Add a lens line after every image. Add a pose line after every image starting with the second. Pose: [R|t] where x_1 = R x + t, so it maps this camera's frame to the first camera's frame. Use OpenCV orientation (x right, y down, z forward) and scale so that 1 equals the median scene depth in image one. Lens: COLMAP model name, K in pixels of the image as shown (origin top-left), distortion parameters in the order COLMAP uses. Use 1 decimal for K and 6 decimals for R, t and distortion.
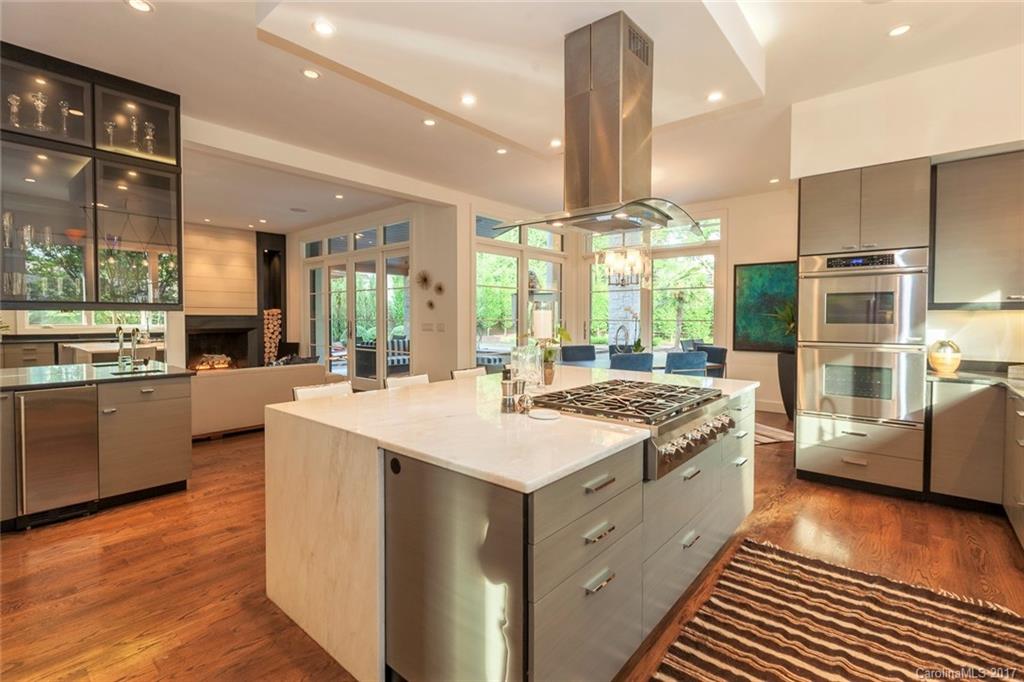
lens RADIAL K [[483.8, 0, 530.5], [0, 483.8, 322.1], [0, 0, 1]] dist [-0.000143, -0.000169]
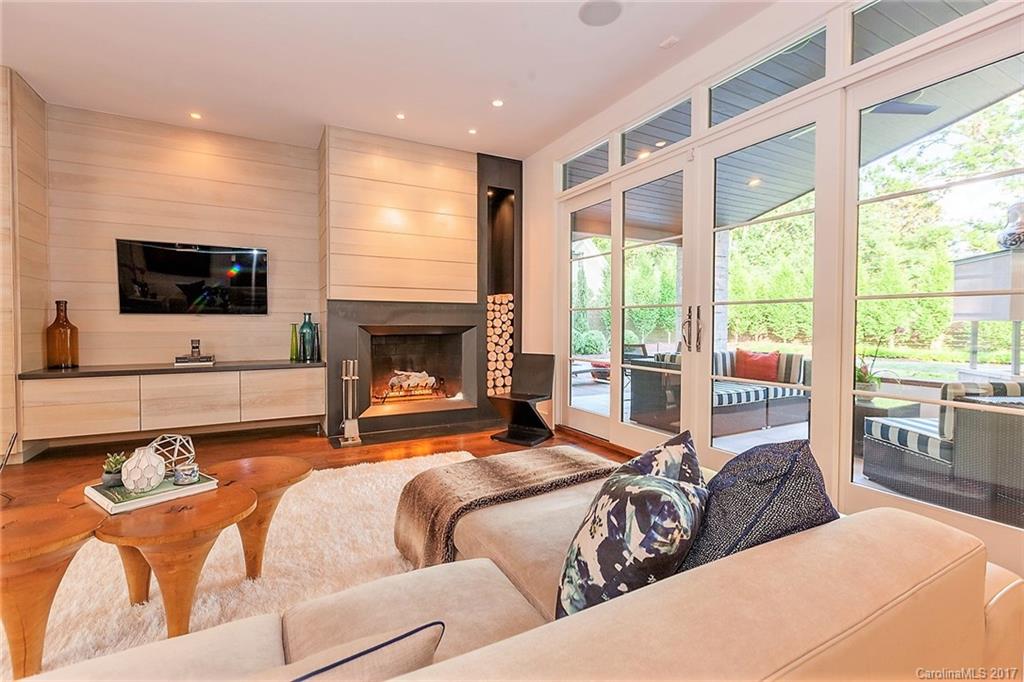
lens RADIAL K [[473.0, 0, 513.1], [0, 473.0, 328.1], [0, 0, 1]] dist [-0.001202, -0.000637]
pose [[0.921103, 0.009900, -0.389194, -0.305666], [-0.010508, 0.999945, 0.000566, 0.013493], [0.389178, 0.003569, 0.921156, 0.499562]]
